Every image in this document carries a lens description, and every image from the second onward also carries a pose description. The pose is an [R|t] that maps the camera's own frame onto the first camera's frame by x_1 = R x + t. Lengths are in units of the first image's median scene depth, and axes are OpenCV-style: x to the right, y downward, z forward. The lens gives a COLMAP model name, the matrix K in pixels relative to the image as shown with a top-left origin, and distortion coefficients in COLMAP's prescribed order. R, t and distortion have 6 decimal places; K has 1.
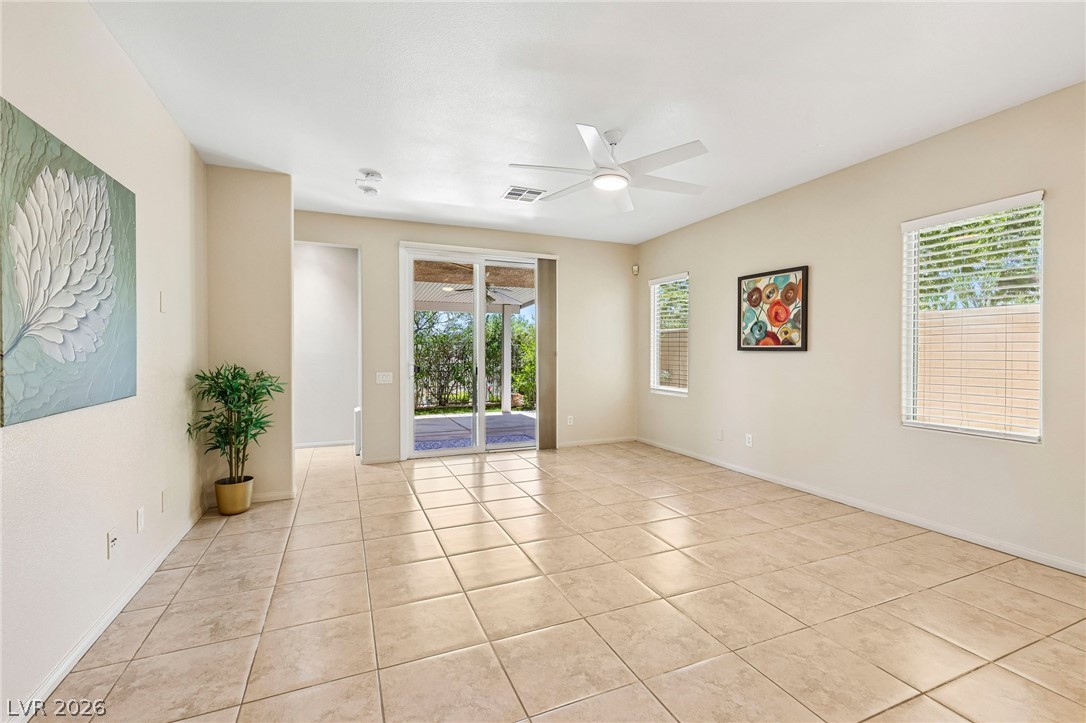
lens RADIAL K [[471.2, 0, 542.5], [0, 471.2, 354.9], [0, 0, 1]] dist [0.004454, -0.000589]
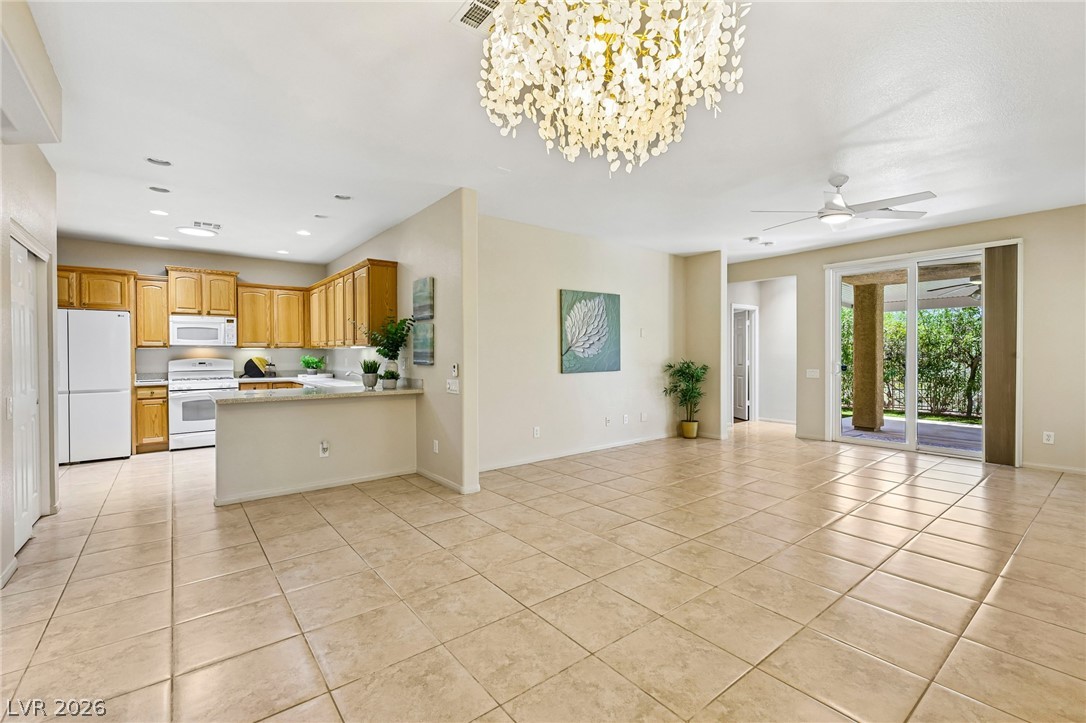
lens RADIAL K [[471.2, 0, 544.1], [0, 471.2, 356.6], [0, 0, 1]] dist [0.004454, -0.000589]
pose [[0.259430, 0.003928, -0.965754, 0.881834], [-0.002723, 0.999991, 0.003336, -0.000019], [0.965758, 0.001764, 0.259438, -0.055115]]
